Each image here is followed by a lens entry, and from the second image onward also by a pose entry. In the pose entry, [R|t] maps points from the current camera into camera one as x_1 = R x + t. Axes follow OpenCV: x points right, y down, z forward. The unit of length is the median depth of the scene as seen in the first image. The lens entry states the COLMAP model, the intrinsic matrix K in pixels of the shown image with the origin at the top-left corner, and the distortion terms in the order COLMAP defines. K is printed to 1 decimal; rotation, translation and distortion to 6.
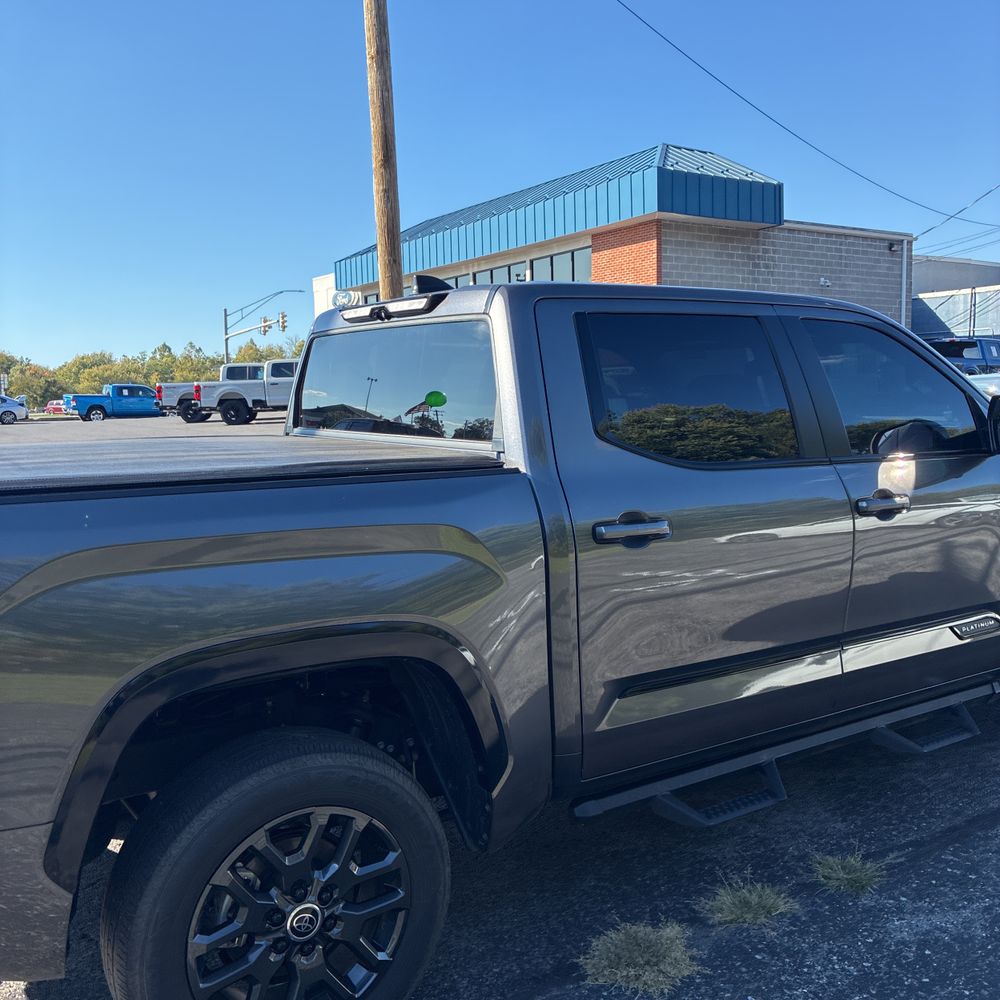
lens RADIAL K [[1012.9, 0, 496.0], [0, 1012.9, 504.2], [0, 0, 1]] dist [0.023125, -0.001222]
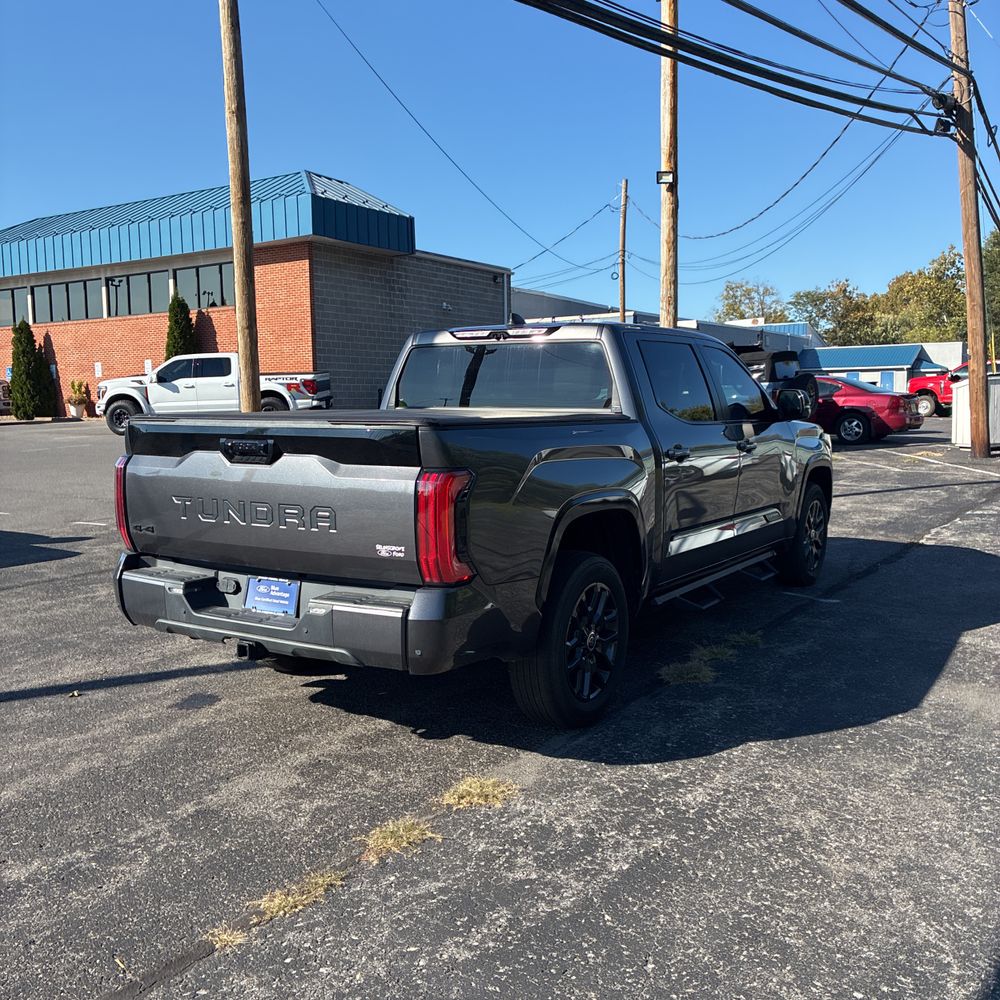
lens RADIAL K [[1012.9, 0, 496.0], [0, 1012.9, 504.2], [0, 0, 1]] dist [0.023125, -0.001222]
pose [[0.914099, -0.030886, 0.404313, -0.099751], [0.035917, 0.999343, -0.004862, 0.012320], [-0.403897, 0.018966, 0.914608, -0.065115]]
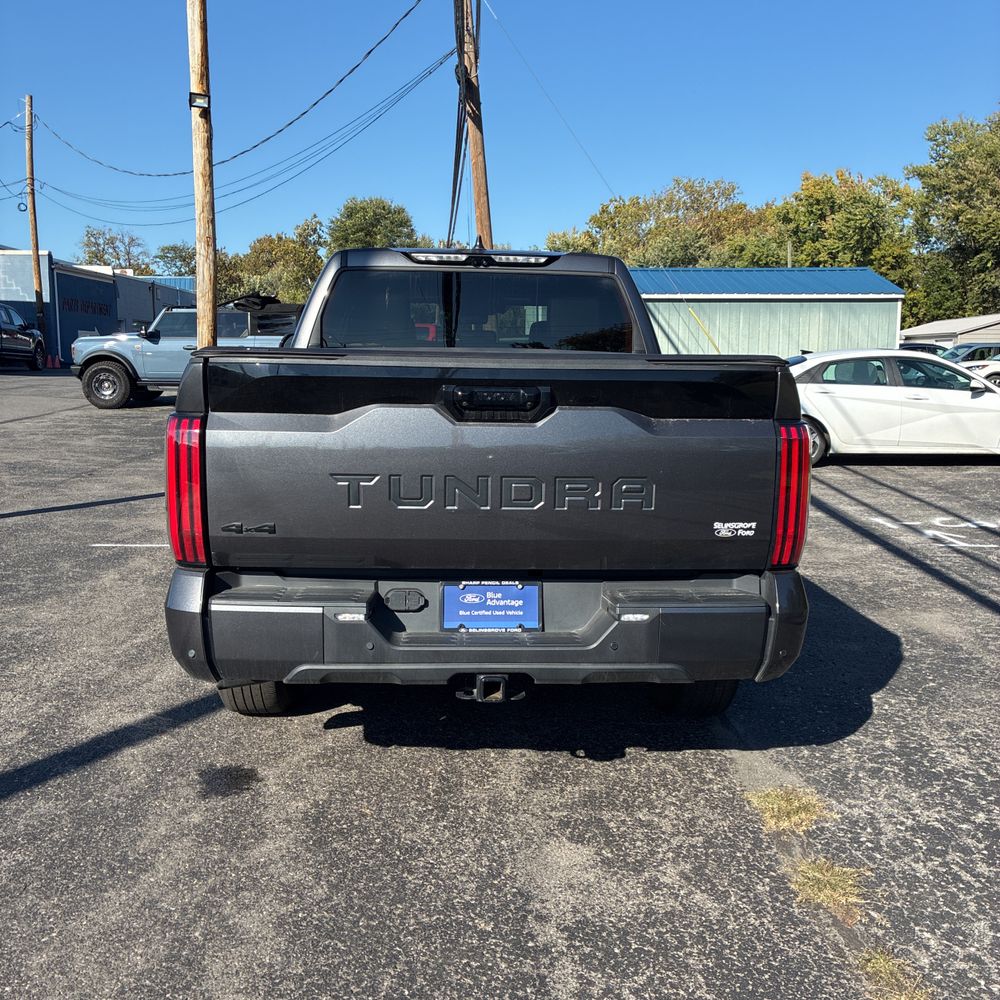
lens RADIAL K [[1017.9, 0, 497.4], [0, 1017.9, 505.8], [0, 0, 1]] dist [0.020406, 0.011558]
pose [[0.511875, -0.100188, 0.853198, -0.162751], [0.074782, 0.994603, 0.071927, 0.005430], [-0.855799, 0.026986, 0.516604, 0.034320]]
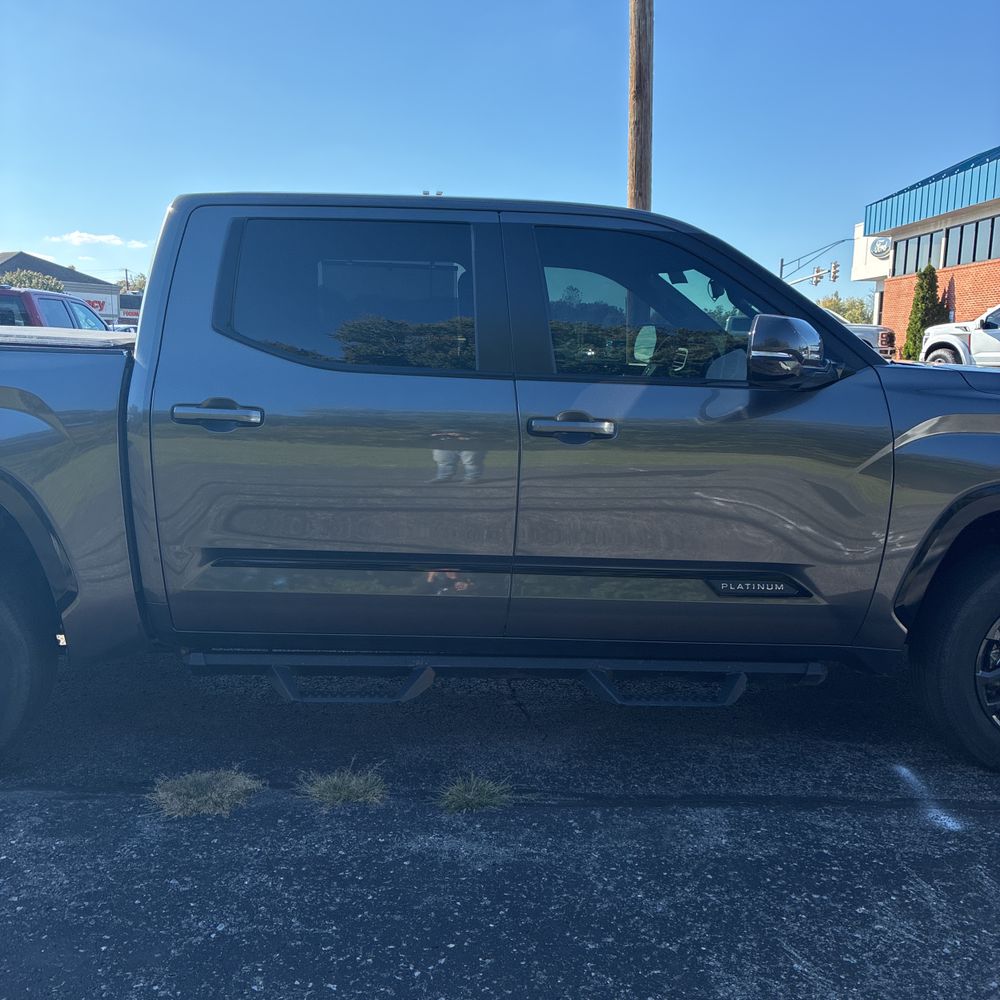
lens RADIAL K [[1008.4, 0, 498.5], [0, 1008.4, 512.2], [0, 0, 1]] dist [0.015757, 0.014058]
pose [[0.849460, 0.123233, -0.513060, 0.099972], [-0.095578, 0.992196, 0.080071, 0.001288], [0.518924, -0.018980, 0.854610, 0.022079]]
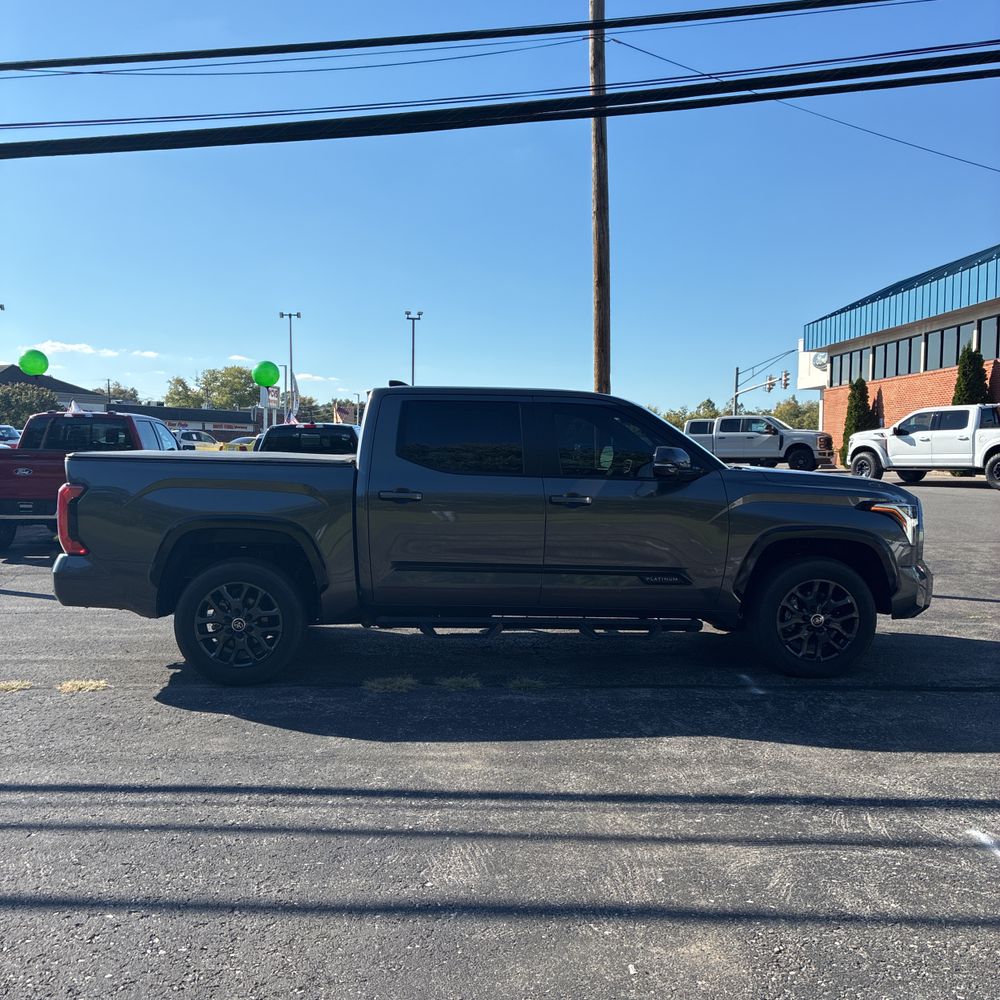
lens RADIAL K [[1012.9, 0, 496.0], [0, 1012.9, 504.2], [0, 0, 1]] dist [0.023125, -0.001222]
pose [[0.864368, 0.058923, -0.499396, 0.150090], [-0.085545, 0.995865, -0.030564, 0.009737], [0.495530, 0.069139, 0.865835, -0.088922]]
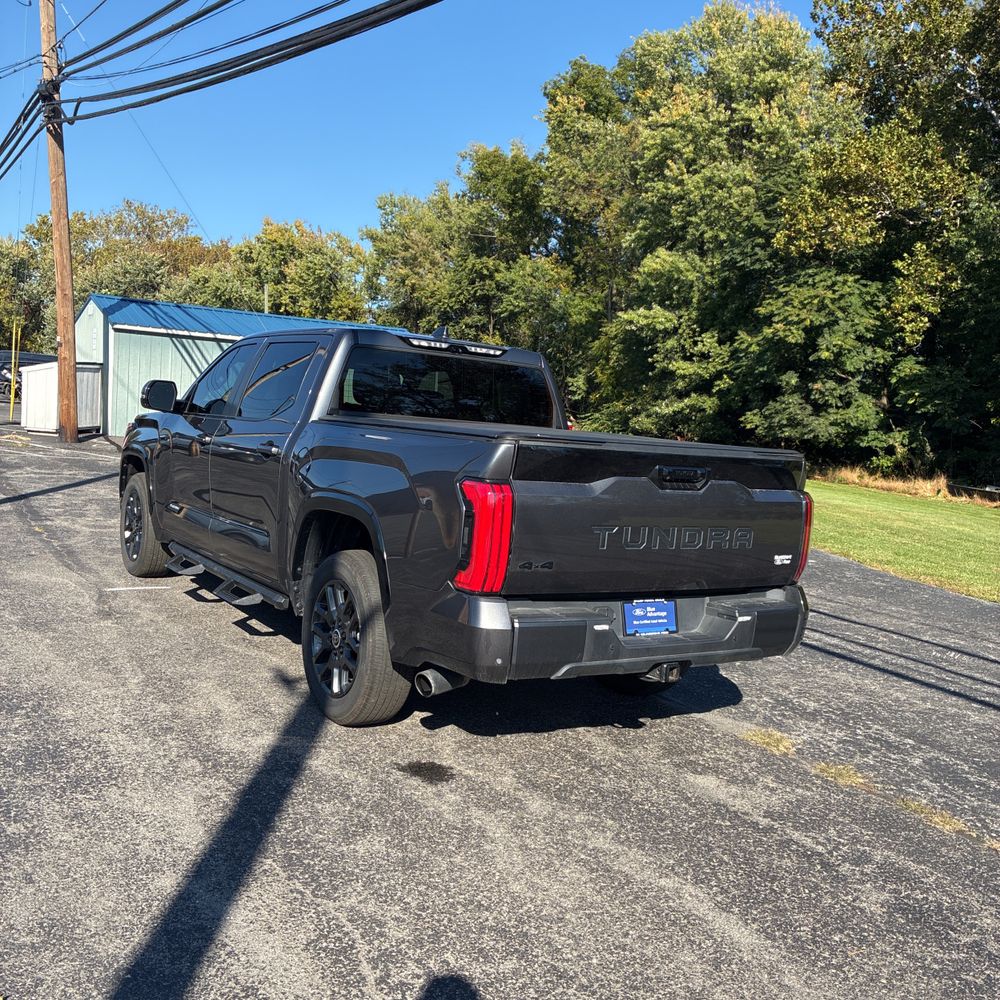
lens RADIAL K [[1017.9, 0, 497.4], [0, 1017.9, 505.8], [0, 0, 1]] dist [0.020406, 0.011558]
pose [[-0.000740, -0.071143, 0.997466, -0.228123], [0.036097, 0.996814, 0.071123, -0.005407], [-0.999348, 0.036058, 0.001831, 0.116603]]
